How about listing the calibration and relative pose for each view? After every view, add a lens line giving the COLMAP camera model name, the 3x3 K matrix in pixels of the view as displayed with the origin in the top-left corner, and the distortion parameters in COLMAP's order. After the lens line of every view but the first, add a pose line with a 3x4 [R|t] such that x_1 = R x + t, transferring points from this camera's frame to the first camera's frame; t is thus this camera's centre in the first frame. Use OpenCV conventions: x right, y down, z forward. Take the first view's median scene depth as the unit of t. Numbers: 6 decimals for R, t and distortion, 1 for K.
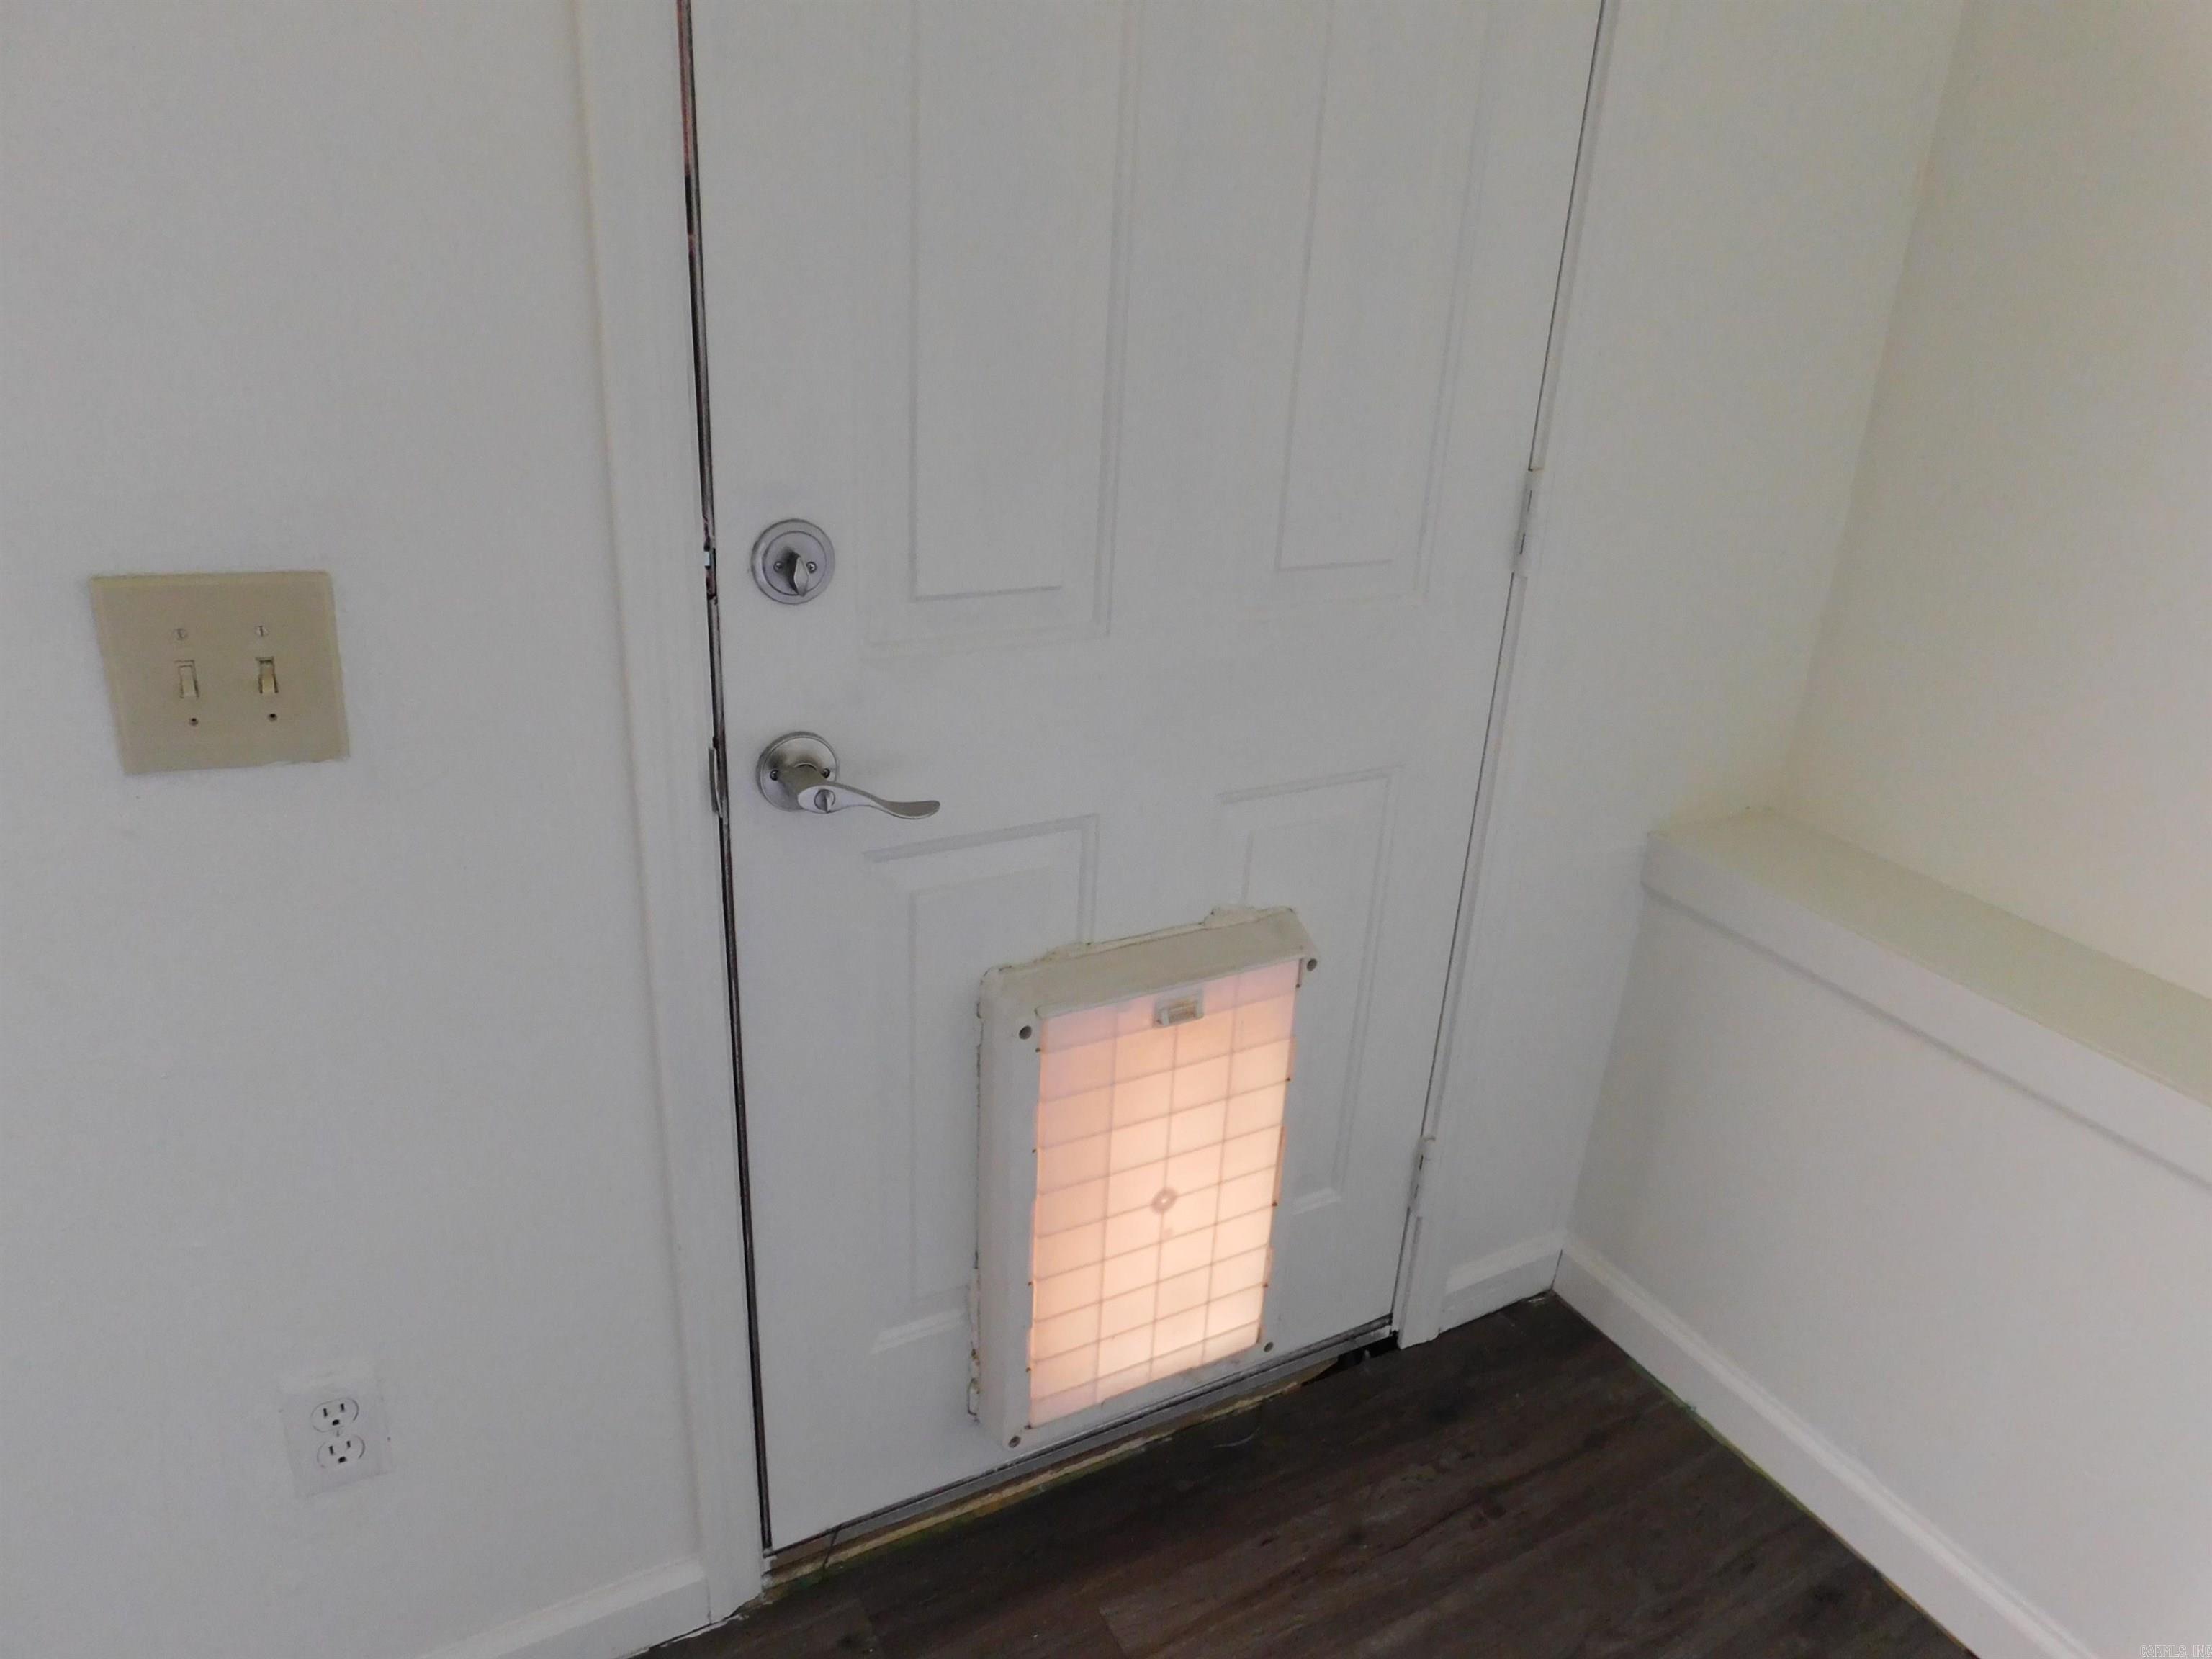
lens RADIAL K [[1466.8, 0, 1103.1], [0, 1466.8, 827.6], [0, 0, 1]] dist [-0.063816, 0.049910]
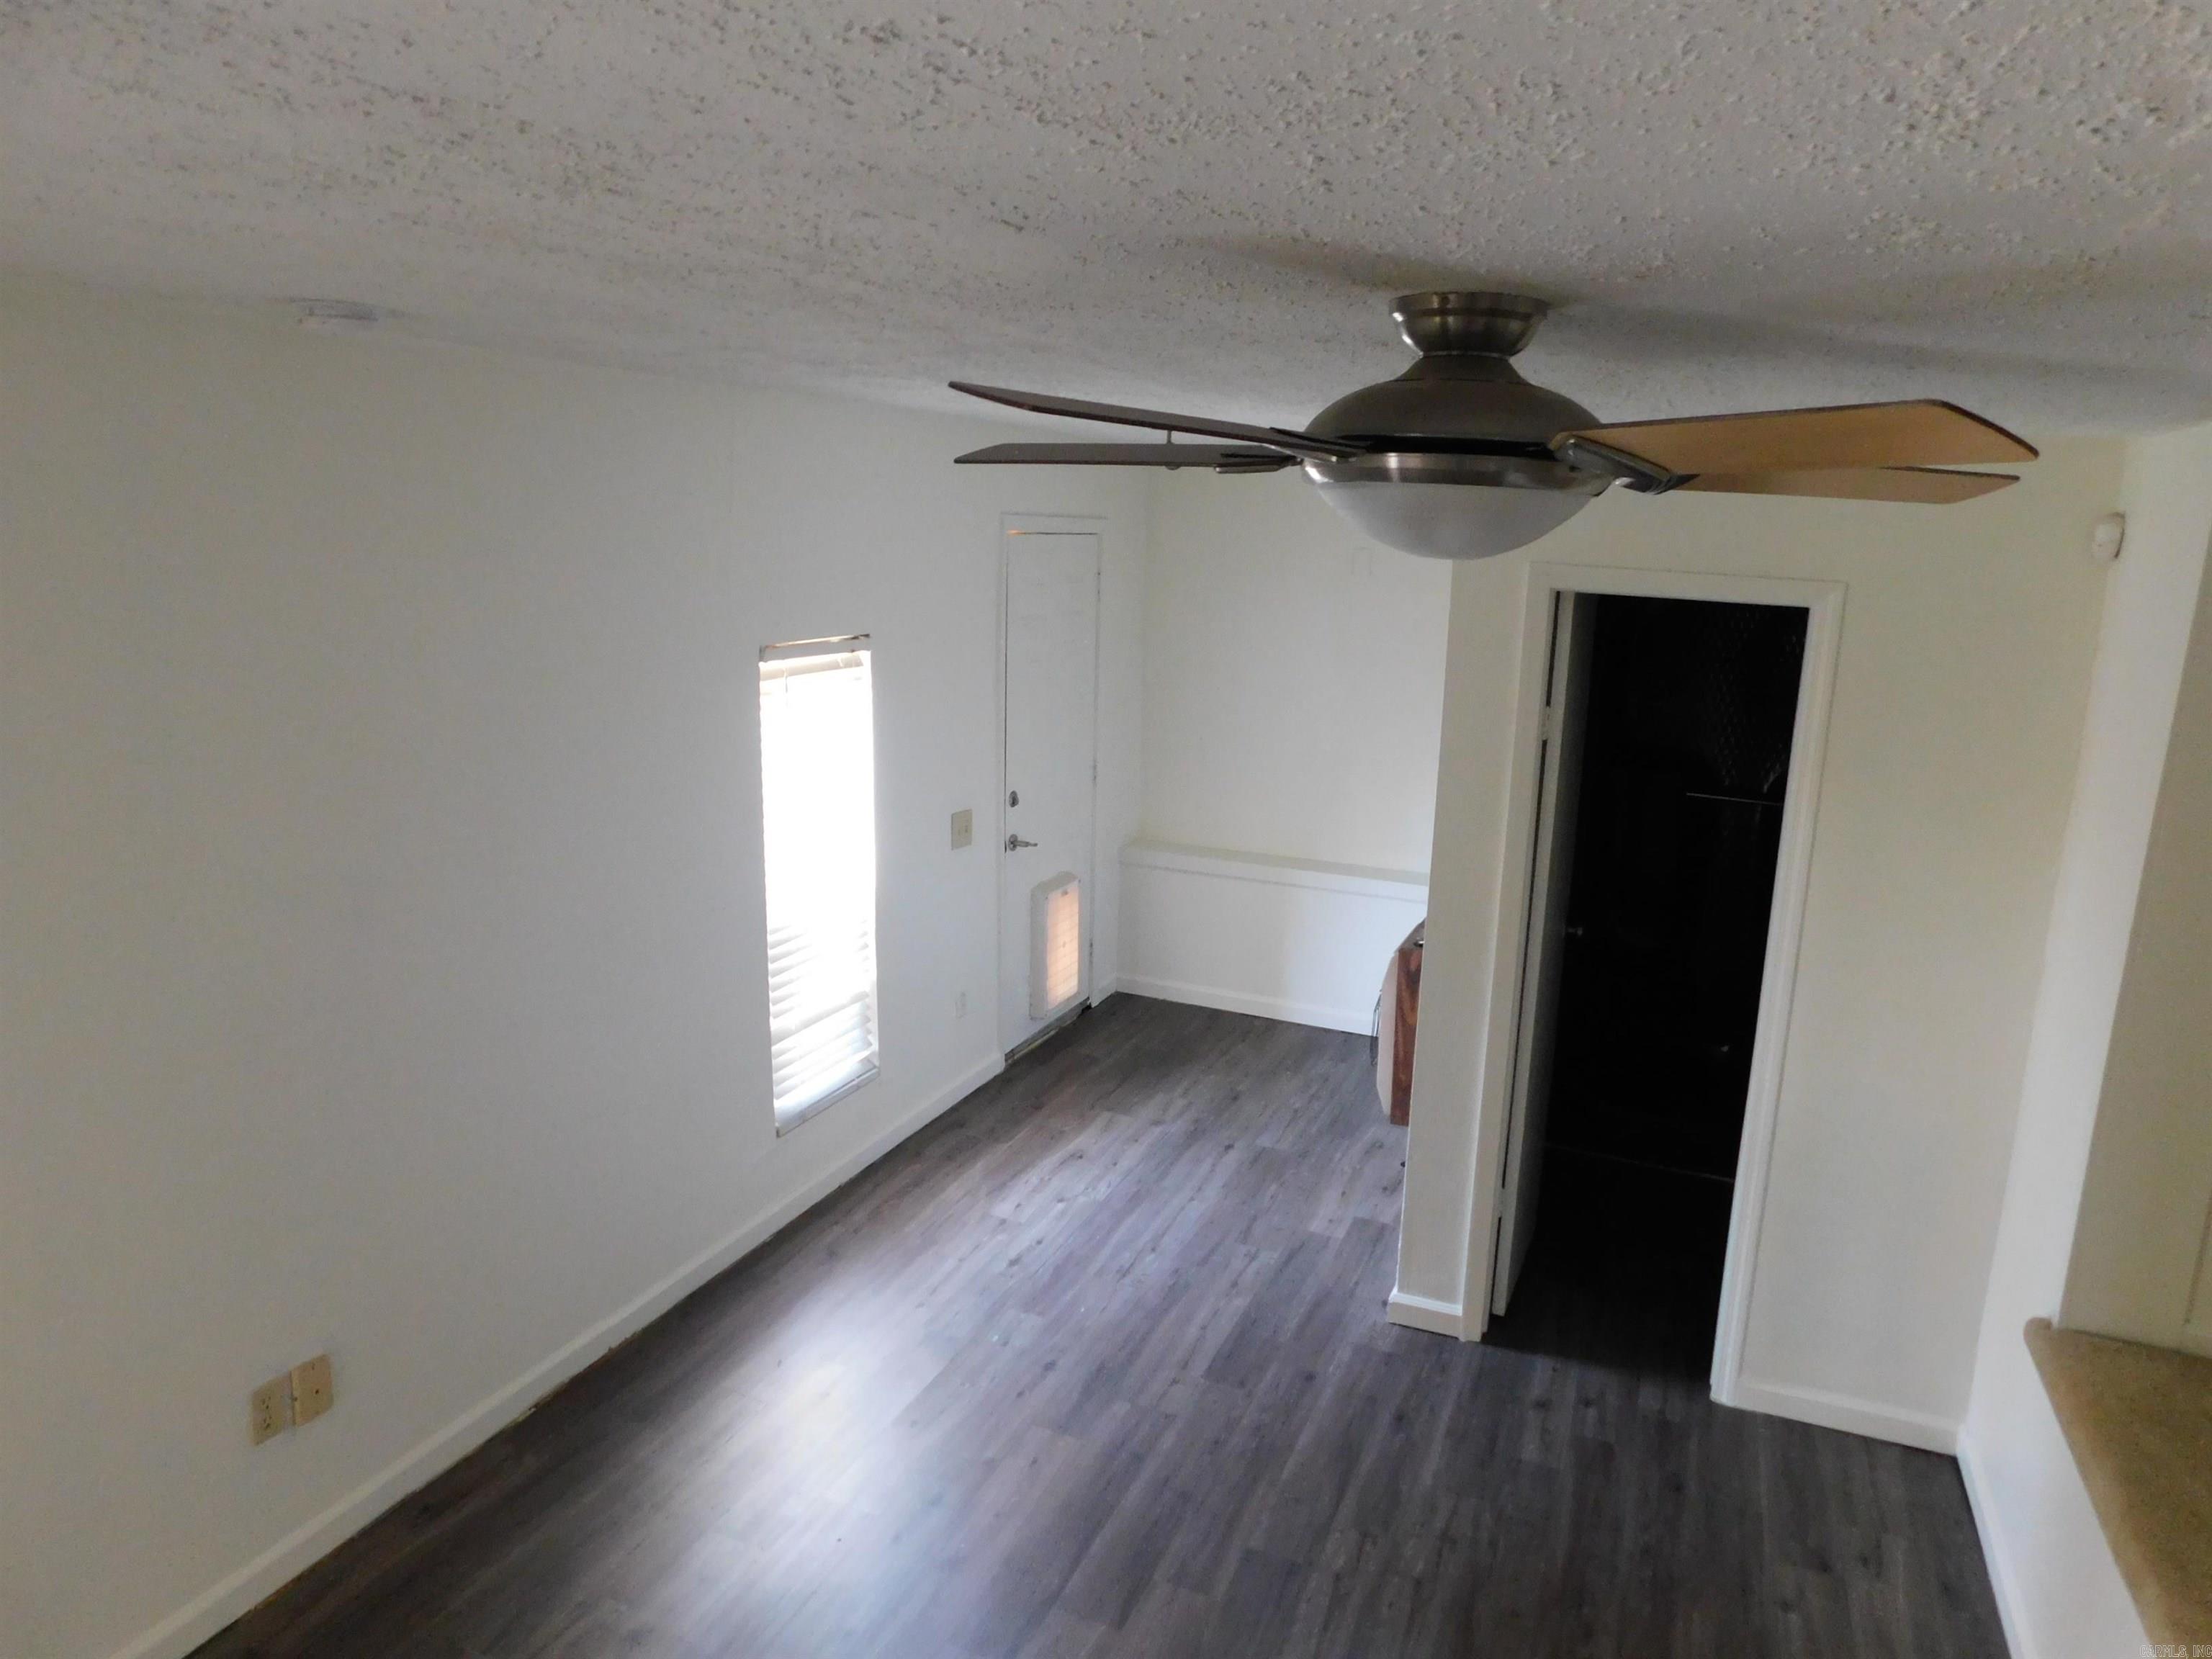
lens RADIAL K [[1466.8, 0, 1098.5], [0, 1466.8, 819.2], [0, 0, 1]] dist [-0.063816, 0.049910]
pose [[0.796345, -0.150137, 0.585913, -2.287888], [0.250421, 0.963618, -0.093438, 0.332483], [-0.550568, 0.221134, 0.804969, -2.491553]]
